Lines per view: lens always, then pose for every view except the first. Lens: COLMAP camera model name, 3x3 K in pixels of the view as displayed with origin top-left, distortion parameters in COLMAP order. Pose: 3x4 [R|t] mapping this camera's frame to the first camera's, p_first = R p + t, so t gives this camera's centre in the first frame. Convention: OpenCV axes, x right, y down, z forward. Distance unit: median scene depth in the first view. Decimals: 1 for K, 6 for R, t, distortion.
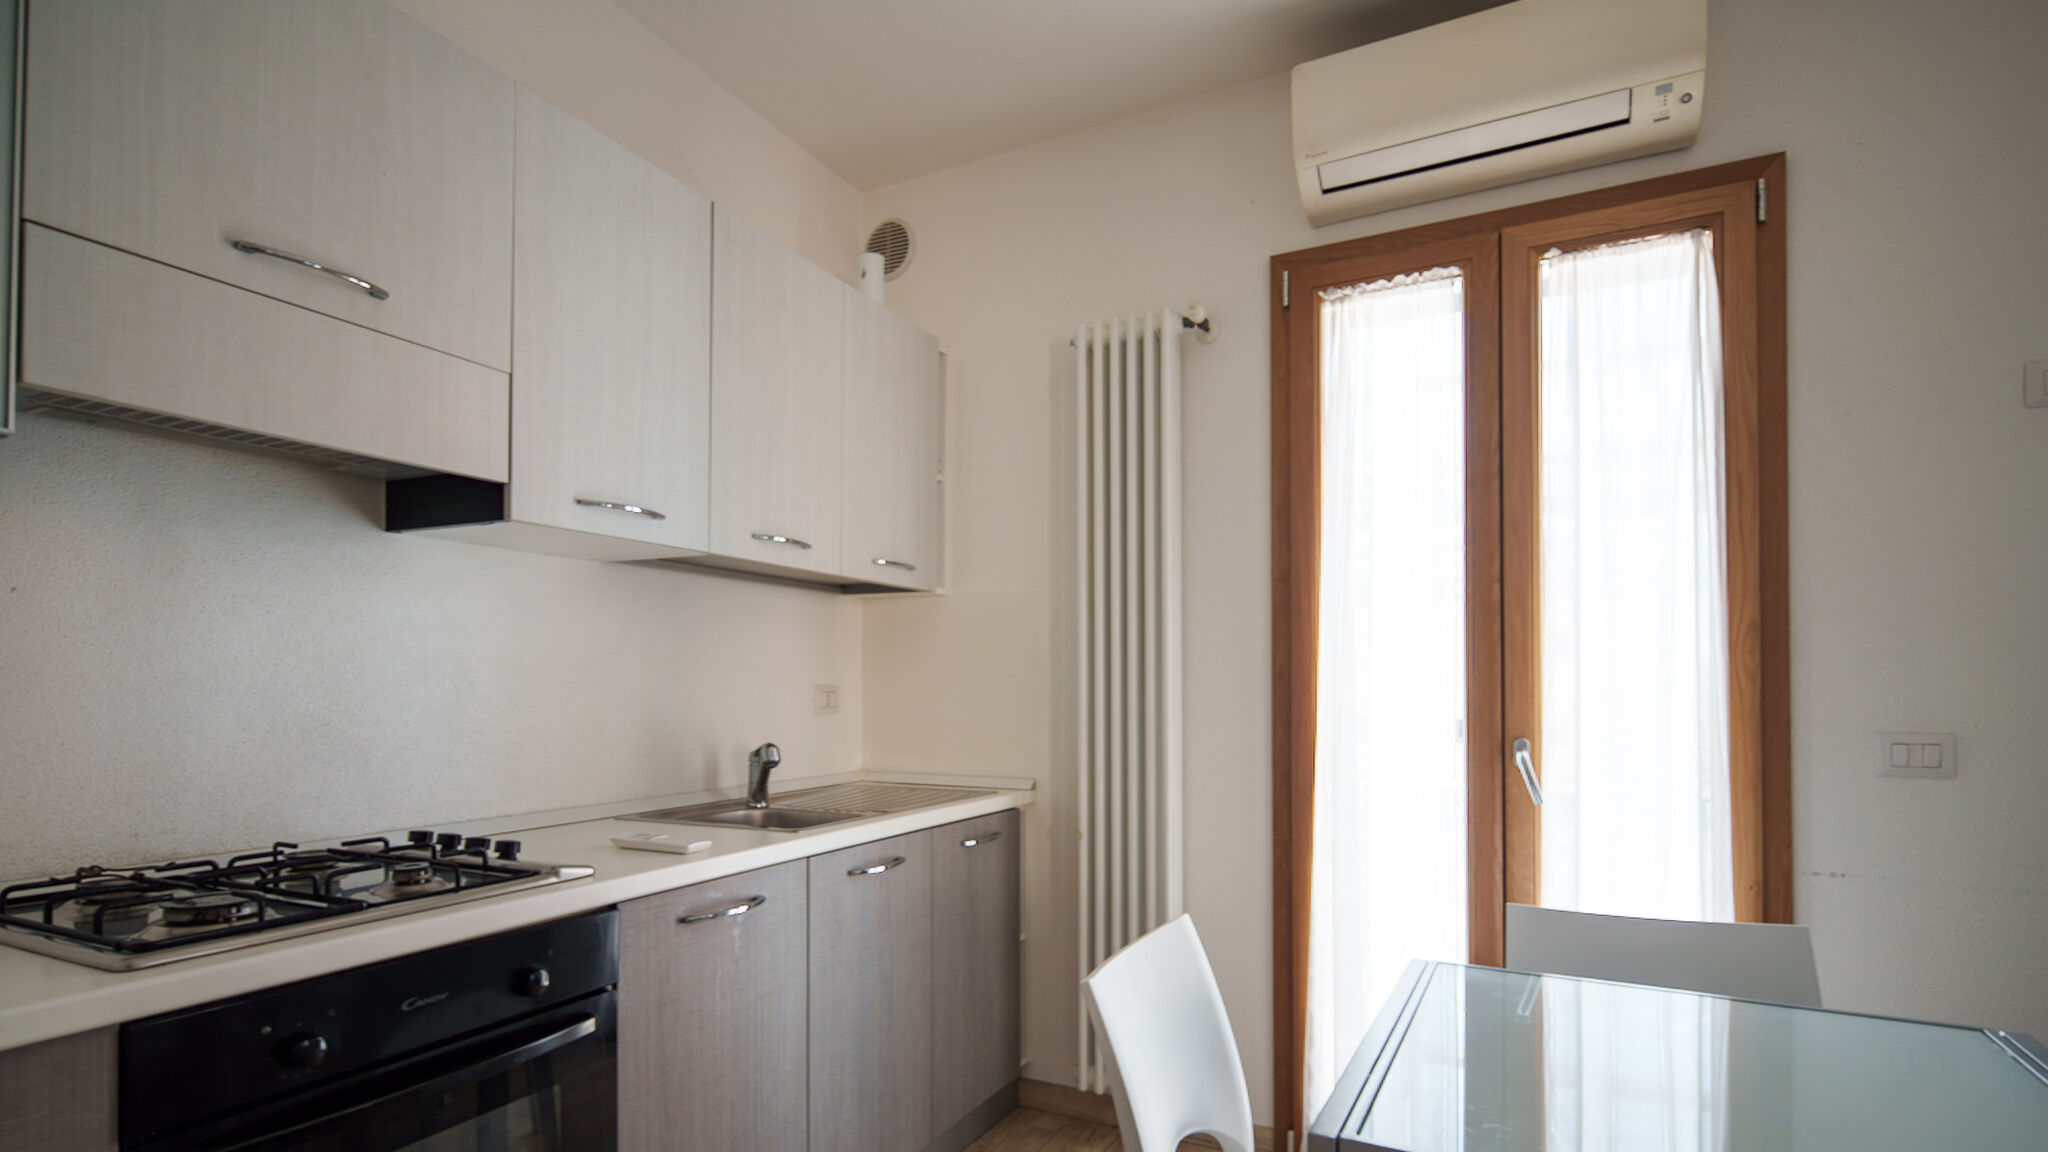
lens RADIAL K [[997.3, 0, 1012.1], [0, 997.3, 679.2], [0, 0, 1]] dist [0.004201, -0.004774]
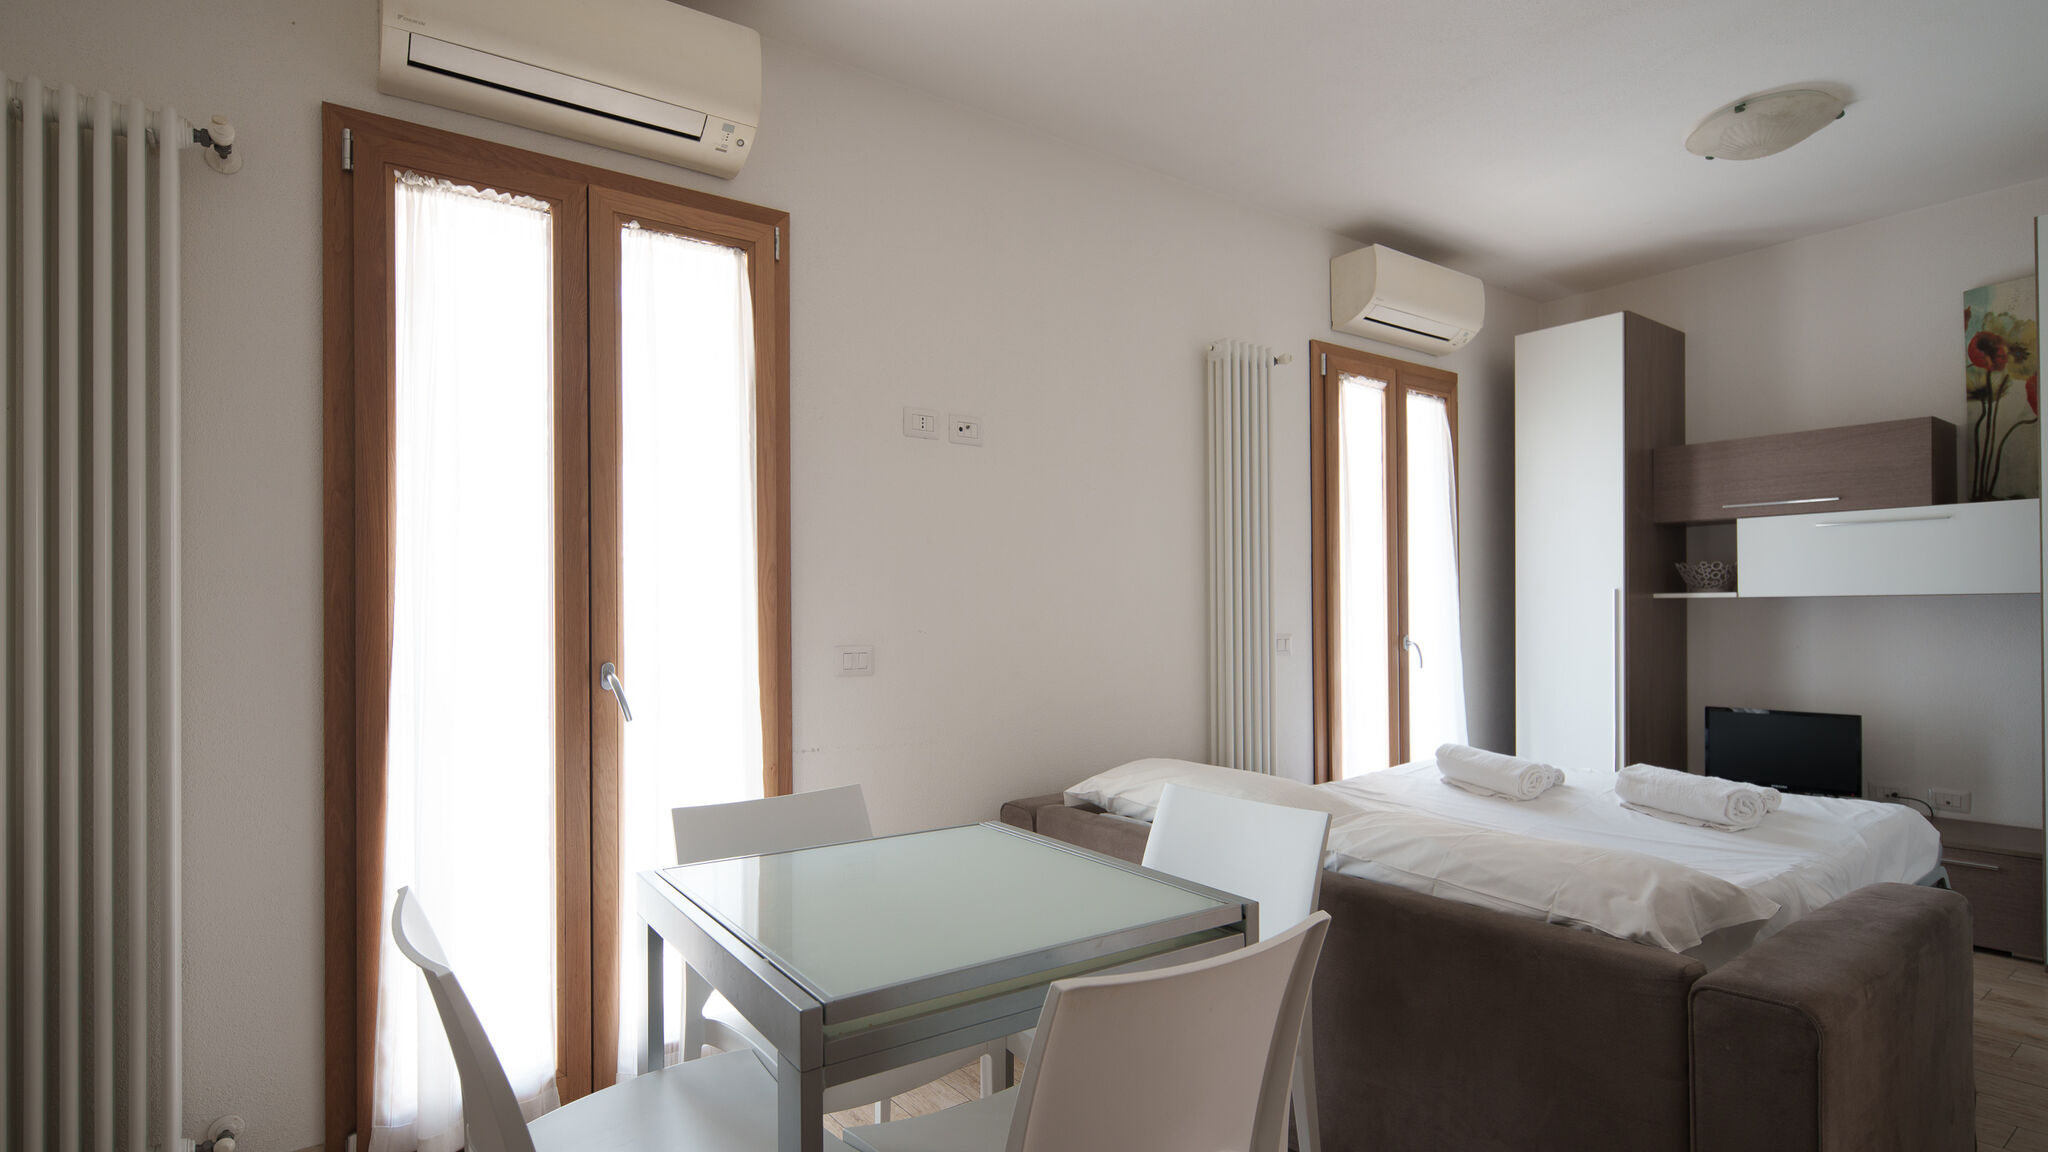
lens RADIAL K [[997.3, 0, 1009.6], [0, 997.3, 606.9], [0, 0, 1]] dist [0.004201, -0.004774]
pose [[0.450249, 0.003145, 0.892898, -0.256284], [-0.002407, 0.999994, -0.002309, 0.000425], [-0.892900, -0.001110, 0.450254, 0.122244]]
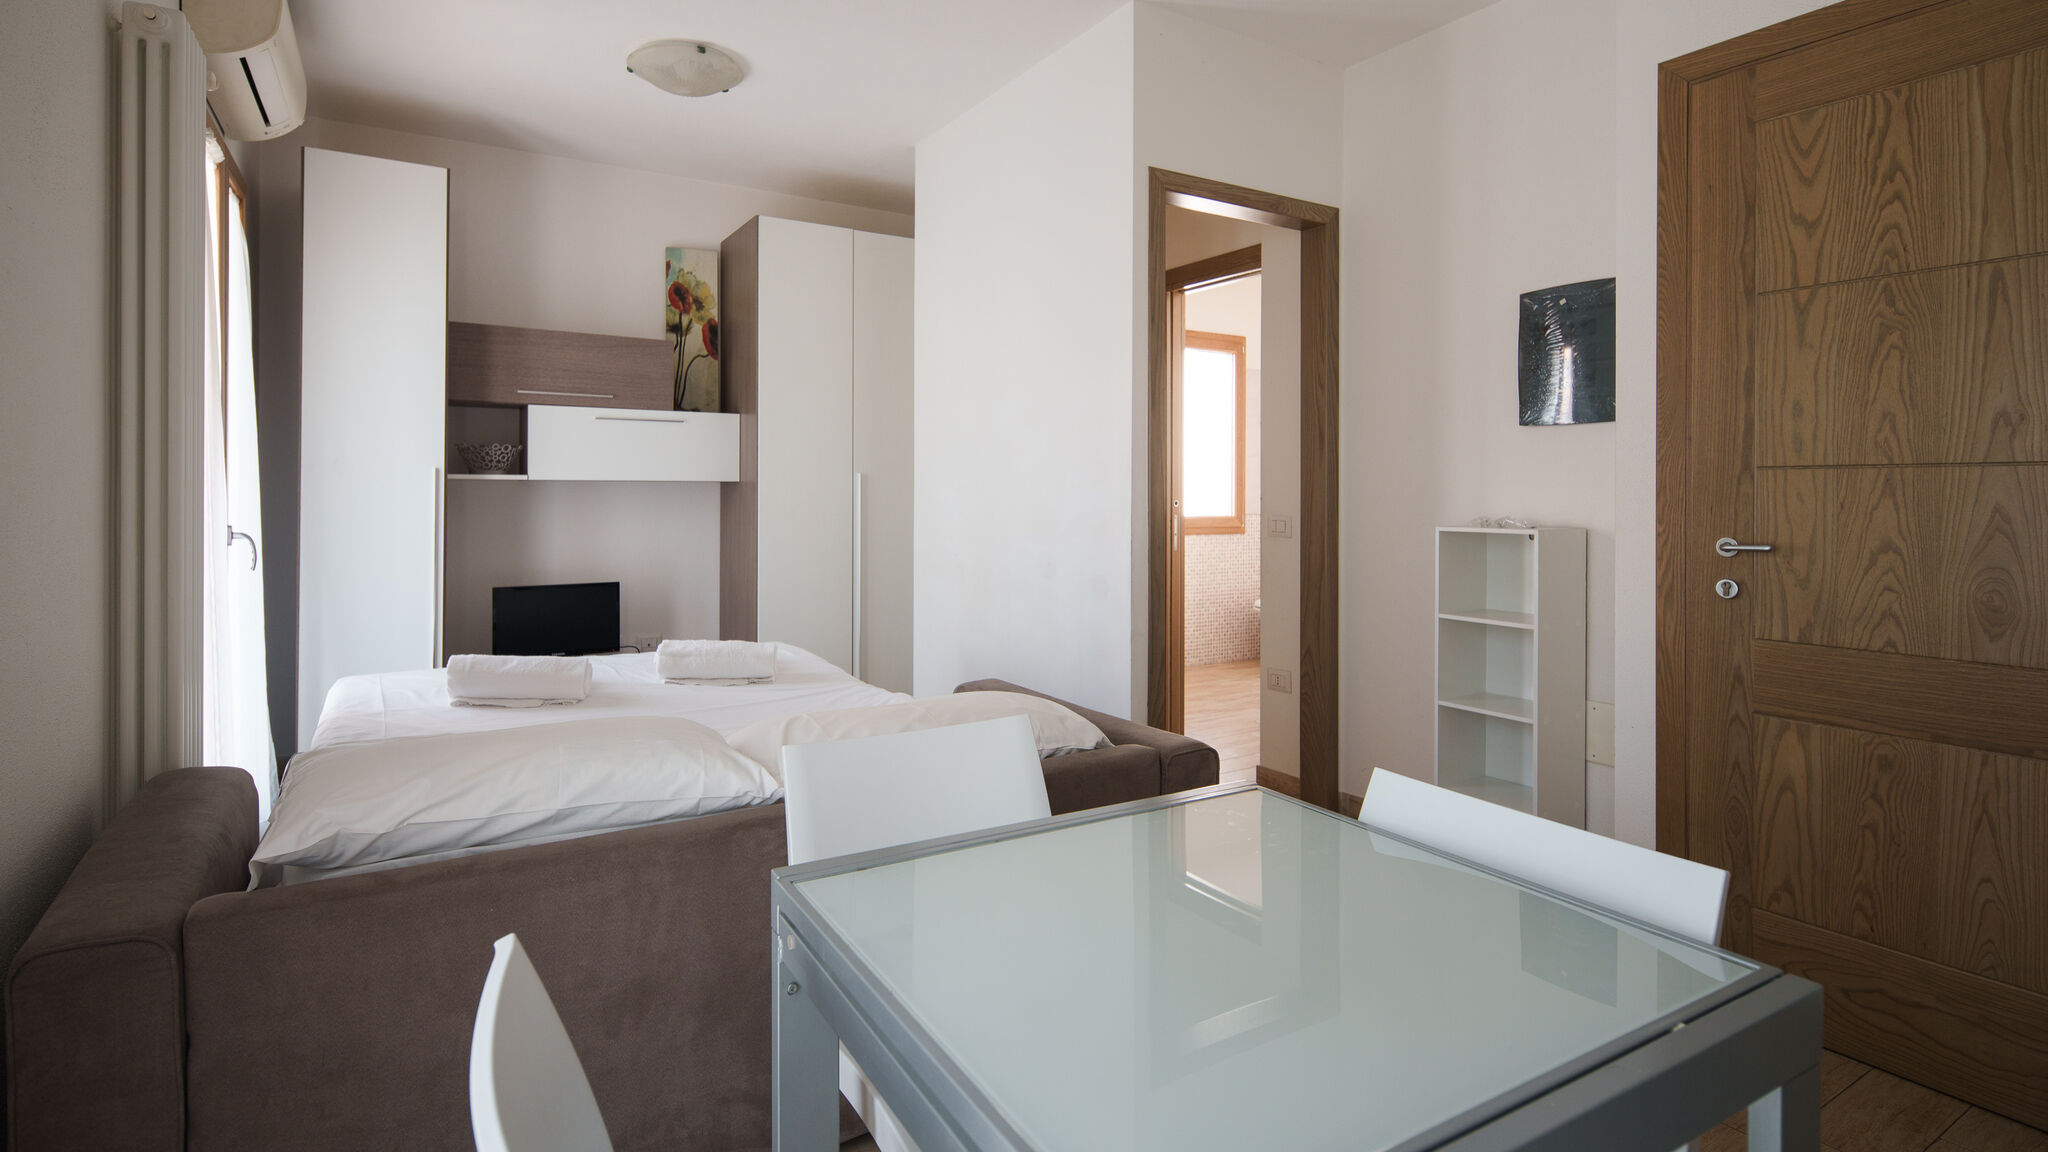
lens RADIAL K [[997.3, 0, 1009.2], [0, 997.3, 493.3], [0, 0, 1]] dist [0.004201, -0.004774]
pose [[-0.855397, -0.002218, 0.517969, 0.199973], [-0.007084, 0.999947, -0.007417, 0.009001], [-0.517925, -0.010014, -0.855367, 0.917860]]
